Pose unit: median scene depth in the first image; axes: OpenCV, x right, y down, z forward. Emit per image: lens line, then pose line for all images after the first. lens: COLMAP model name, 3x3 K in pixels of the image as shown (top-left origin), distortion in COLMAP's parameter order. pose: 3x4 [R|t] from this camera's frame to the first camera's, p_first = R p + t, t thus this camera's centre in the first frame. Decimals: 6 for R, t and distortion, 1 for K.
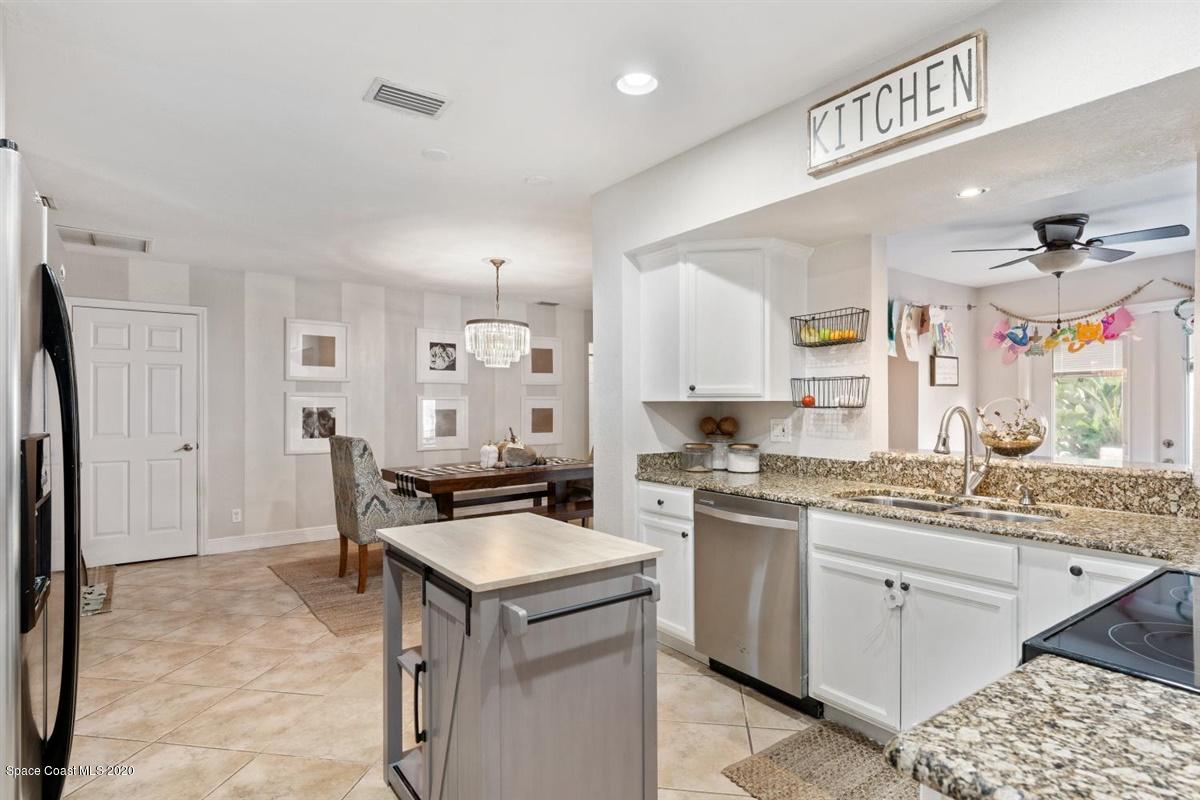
lens RADIAL K [[617.0, 0, 599.9], [0, 617.0, 404.6], [0, 0, 1]] dist [-0.001997, -0.000330]
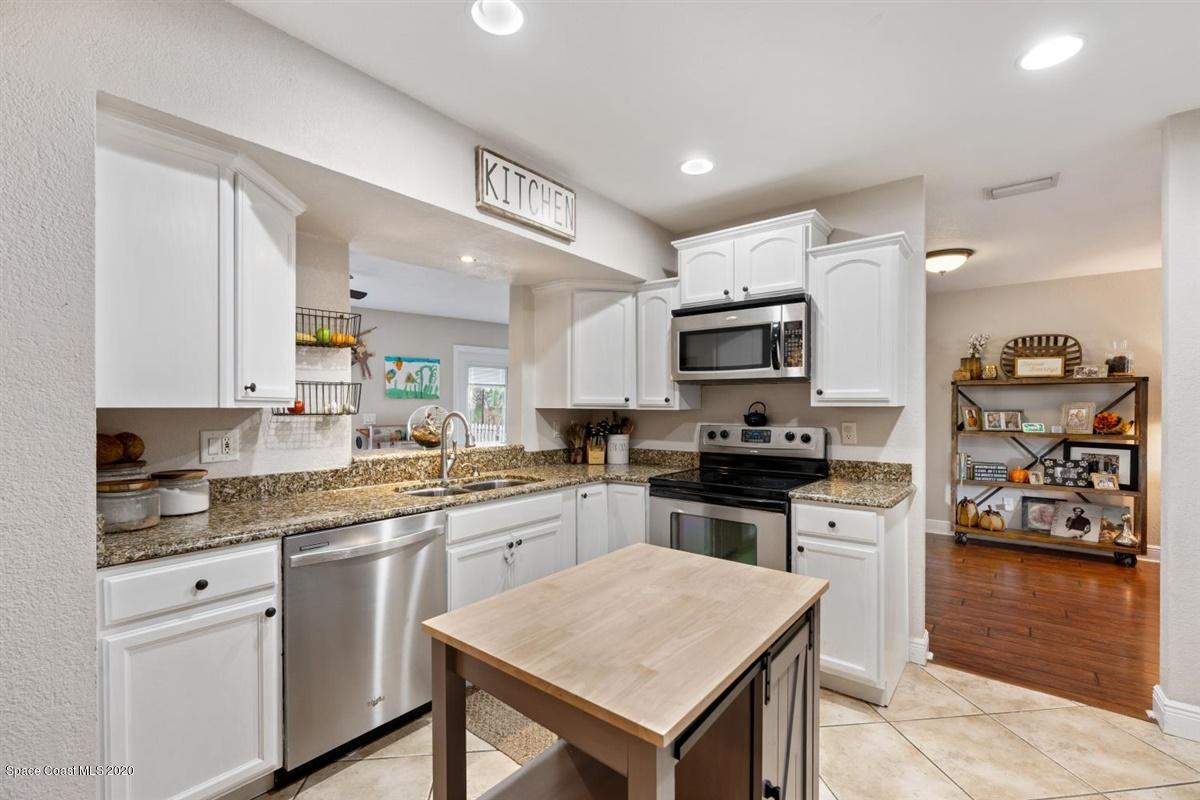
lens RADIAL K [[512.7, 0, 598.0], [0, 512.7, 411.7], [0, 0, 1]] dist [0.015572, 0.000197]
pose [[-0.255991, -0.008892, 0.966638, -0.480980], [-0.003939, 0.999959, 0.008155, -0.007548], [-0.966671, -0.001720, -0.256016, 0.804745]]
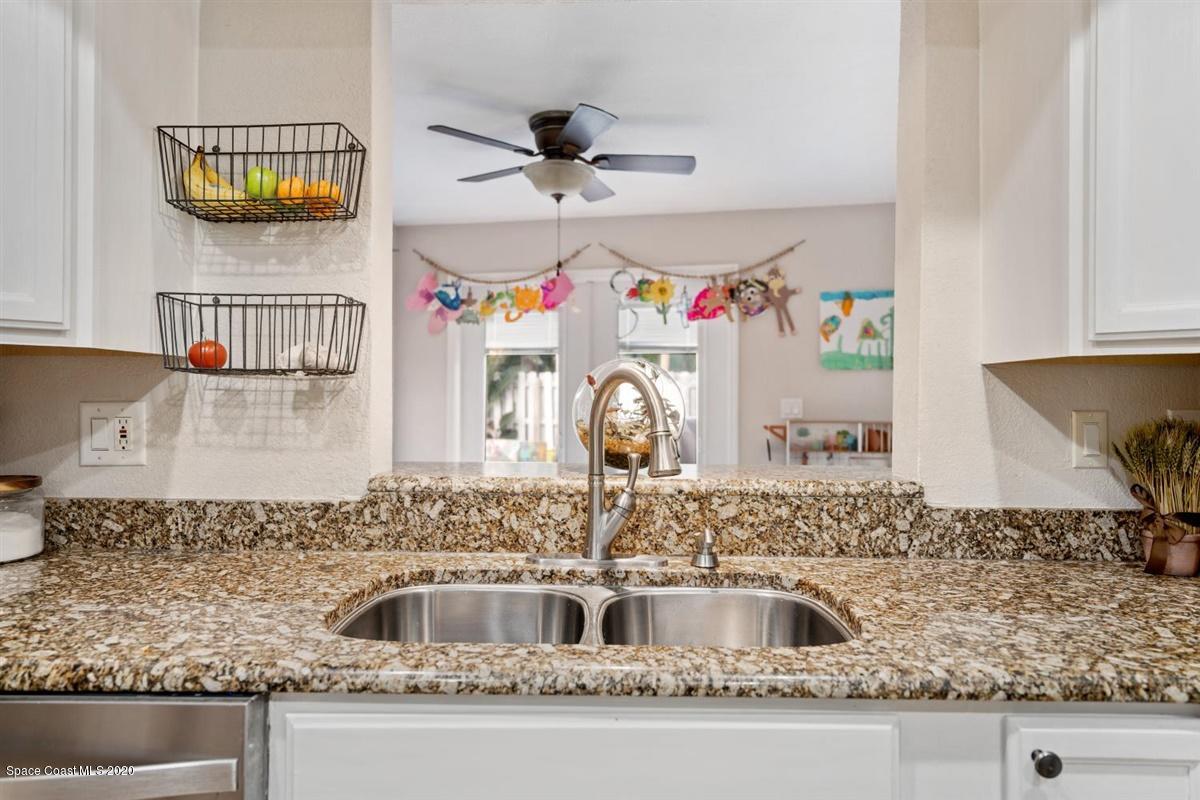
lens RADIAL K [[738.8, 0, 599.6], [0, 738.8, 390.3], [0, 0, 1]] dist [0.009771, 0.001270]
pose [[0.600499, 0.013088, 0.799518, 0.121405], [-0.007698, 0.999914, -0.010587, 0.019652], [-0.799588, 0.000203, 0.600548, 0.549896]]
